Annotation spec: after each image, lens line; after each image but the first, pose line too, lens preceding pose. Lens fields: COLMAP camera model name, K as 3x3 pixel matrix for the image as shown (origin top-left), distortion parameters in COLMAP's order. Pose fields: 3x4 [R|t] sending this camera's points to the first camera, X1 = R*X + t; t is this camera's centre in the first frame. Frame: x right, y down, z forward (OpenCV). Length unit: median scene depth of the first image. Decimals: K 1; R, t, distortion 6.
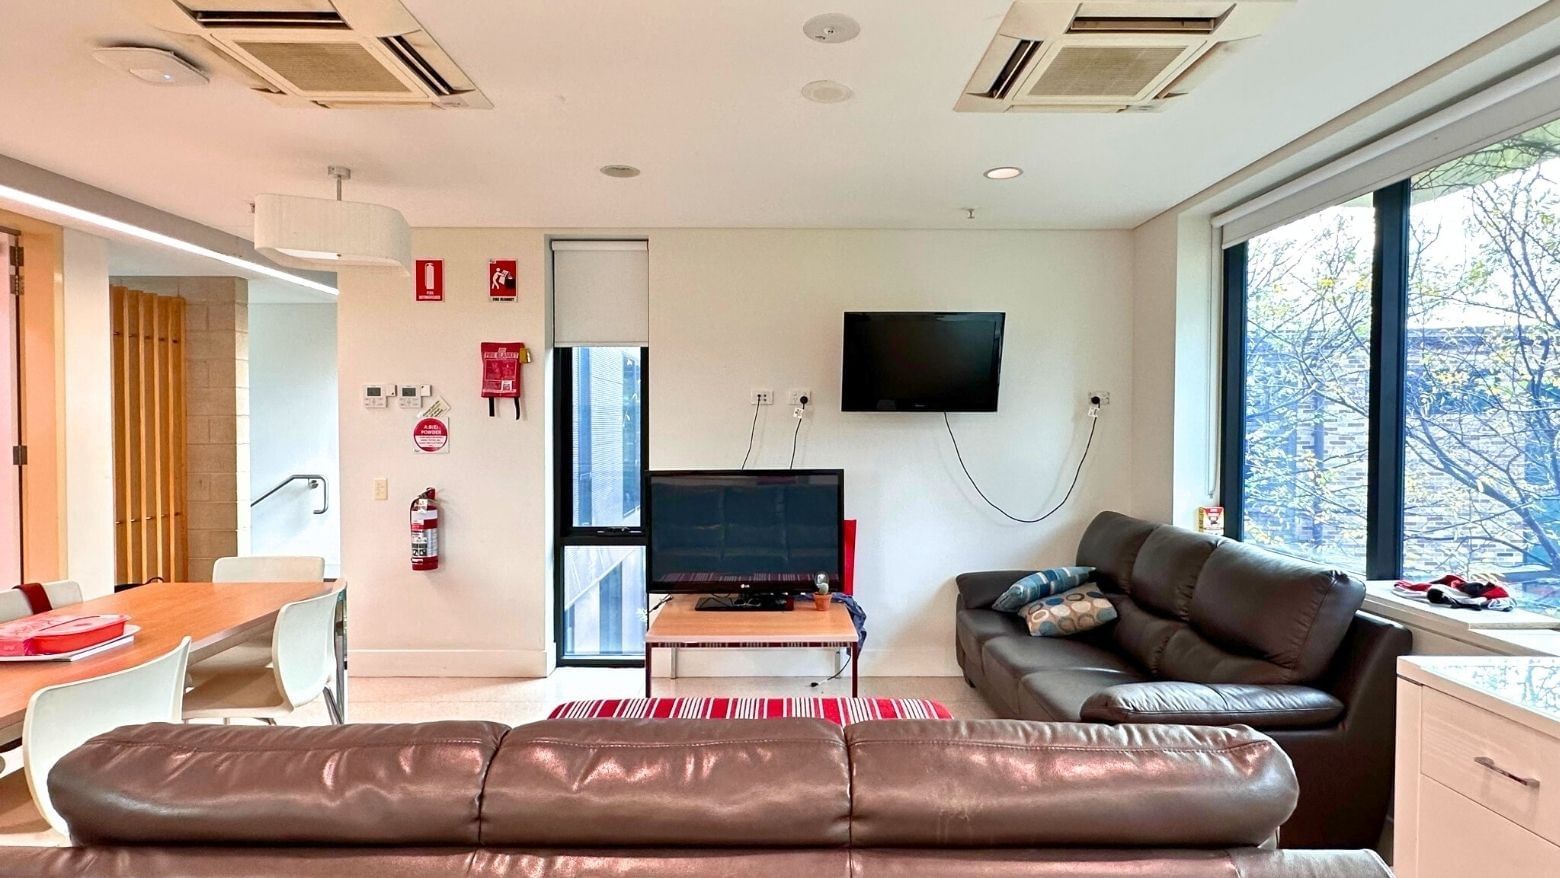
lens RADIAL K [[815.5, 0, 780.3], [0, 815.5, 437.9], [0, 0, 1]] dist [0.002226, 0.000093]
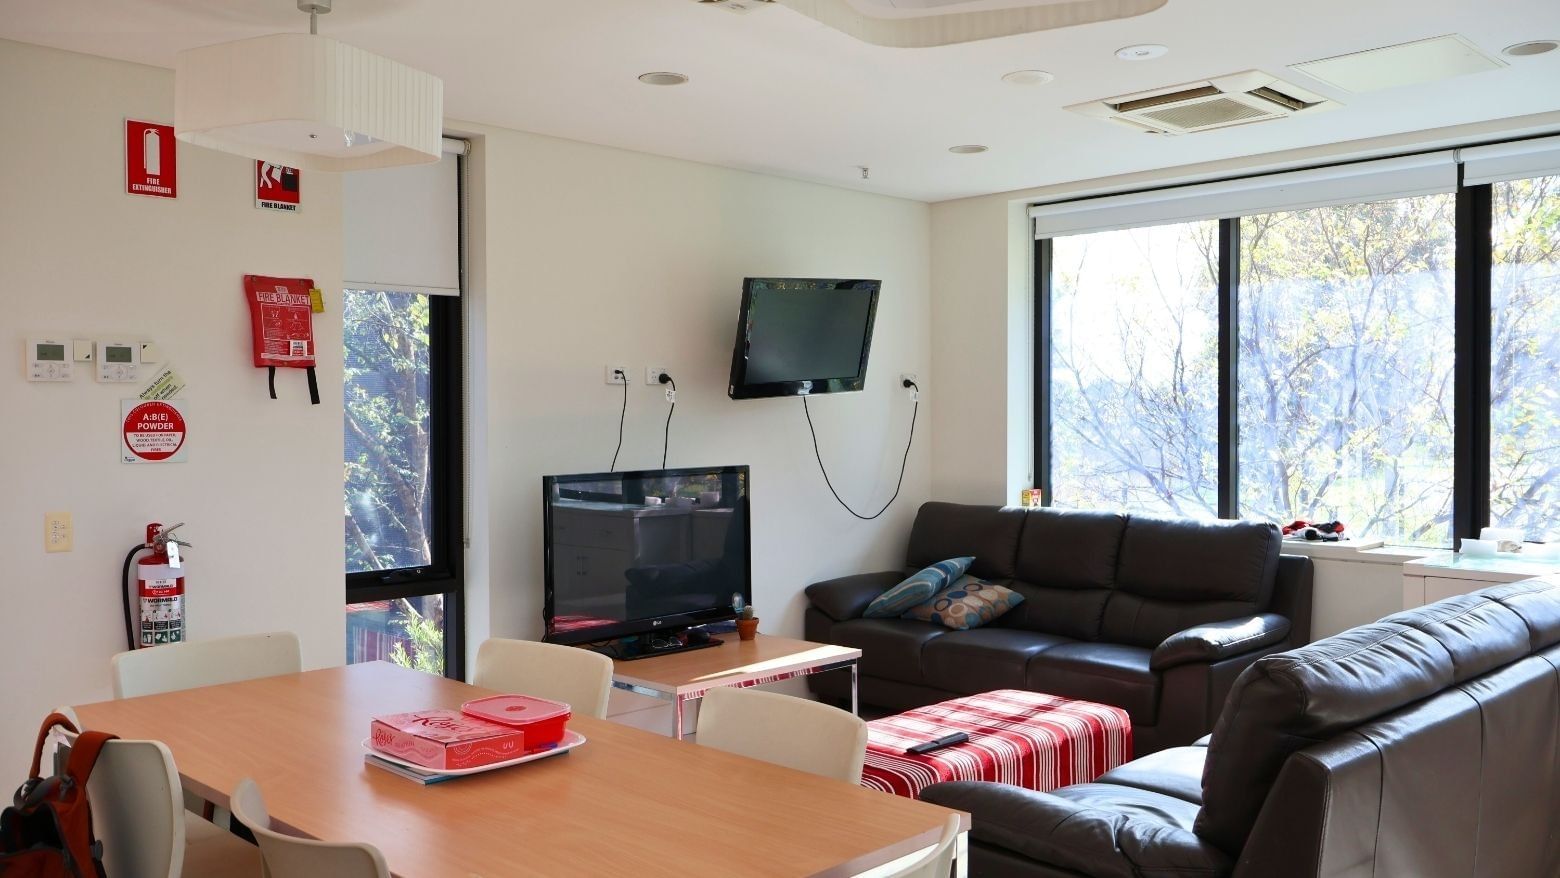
lens RADIAL K [[1322.7, 0, 779.8], [0, 1322.7, 436.3], [0, 0, 1]] dist [-0.002834, -0.000983]
pose [[0.707562, -0.016452, 0.706460, -0.775140], [0.015936, 0.999846, 0.007324, 0.000277], [-0.706472, 0.006076, 0.707715, 0.040320]]
